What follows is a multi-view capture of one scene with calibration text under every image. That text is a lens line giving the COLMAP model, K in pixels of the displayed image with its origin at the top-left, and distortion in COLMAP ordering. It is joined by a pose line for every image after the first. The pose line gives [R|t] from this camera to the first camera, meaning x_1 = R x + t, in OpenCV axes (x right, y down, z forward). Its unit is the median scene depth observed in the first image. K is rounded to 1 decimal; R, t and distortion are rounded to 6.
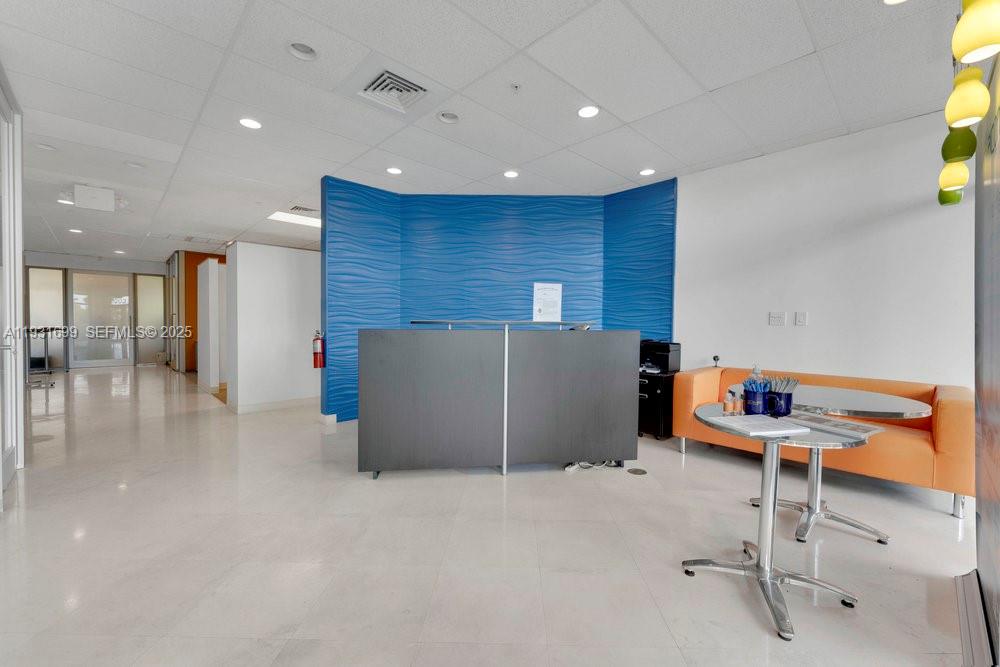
lens RADIAL K [[410.1, 0, 500.0], [0, 410.1, 333.5], [0, 0, 1]] dist [-0.000926, -0.000131]
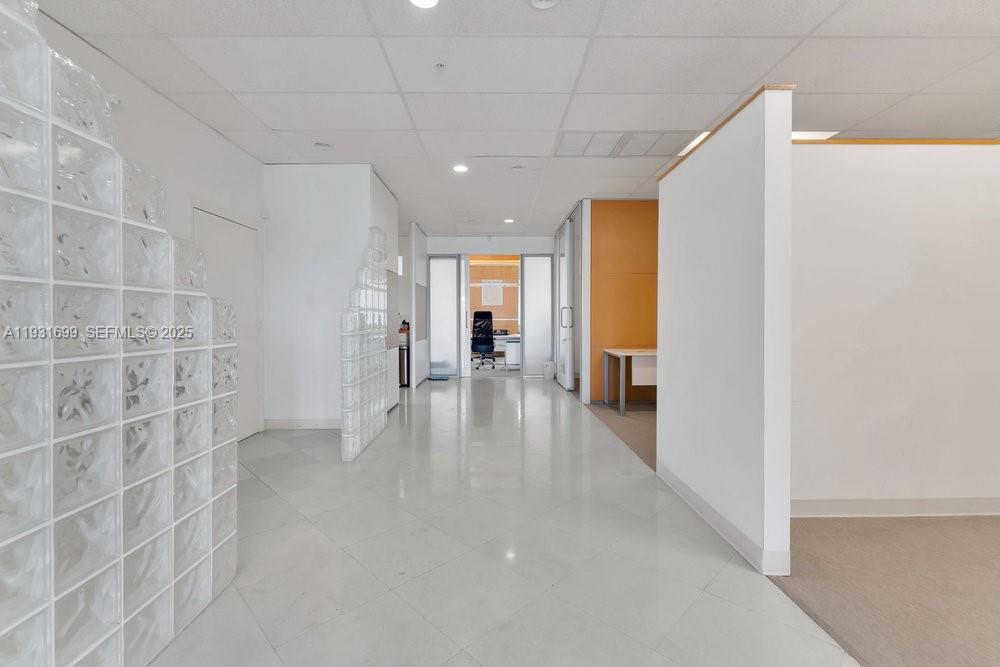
lens RADIAL K [[446.4, 0, 500.0], [0, 446.4, 333.5], [0, 0, 1]] dist [0.000683, 0.000153]
pose [[0.731436, 0.015882, -0.681725, -0.363896], [-0.012032, 0.999874, 0.010385, -0.010081], [0.681804, 0.000606, 0.731535, 0.377709]]
